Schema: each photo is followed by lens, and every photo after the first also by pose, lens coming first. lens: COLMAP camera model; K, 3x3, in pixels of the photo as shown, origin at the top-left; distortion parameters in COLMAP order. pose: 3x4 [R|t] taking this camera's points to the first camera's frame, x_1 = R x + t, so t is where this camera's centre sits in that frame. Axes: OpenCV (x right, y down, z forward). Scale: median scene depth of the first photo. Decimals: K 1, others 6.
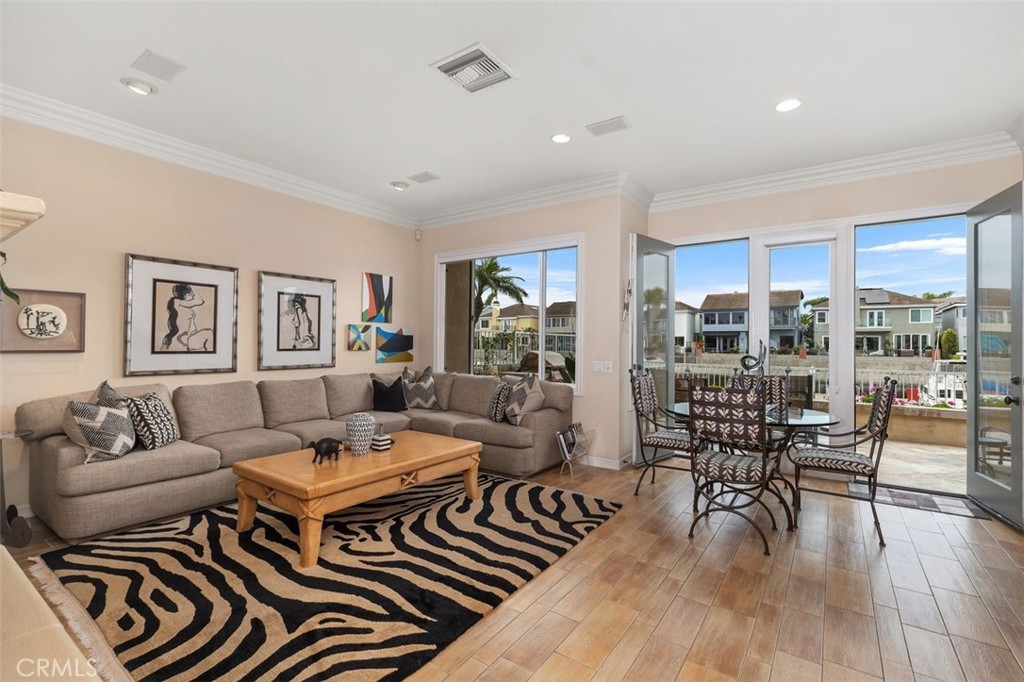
lens RADIAL K [[462.0, 0, 507.6], [0, 462.0, 339.9], [0, 0, 1]] dist [0.001197, 0.000086]
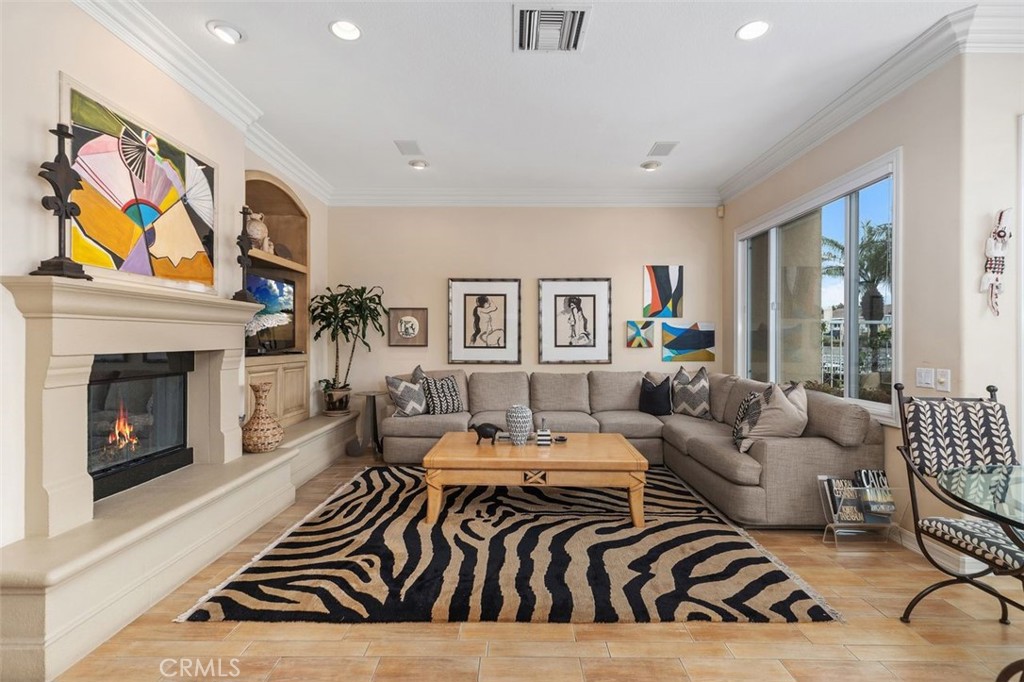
lens RADIAL K [[462.0, 0, 507.6], [0, 462.0, 339.9], [0, 0, 1]] dist [0.001197, 0.000086]
pose [[0.569578, -0.007789, -0.821900, 0.432652], [0.008353, 0.999958, -0.003687, 0.011181], [0.821895, -0.004766, 0.569619, 0.308079]]
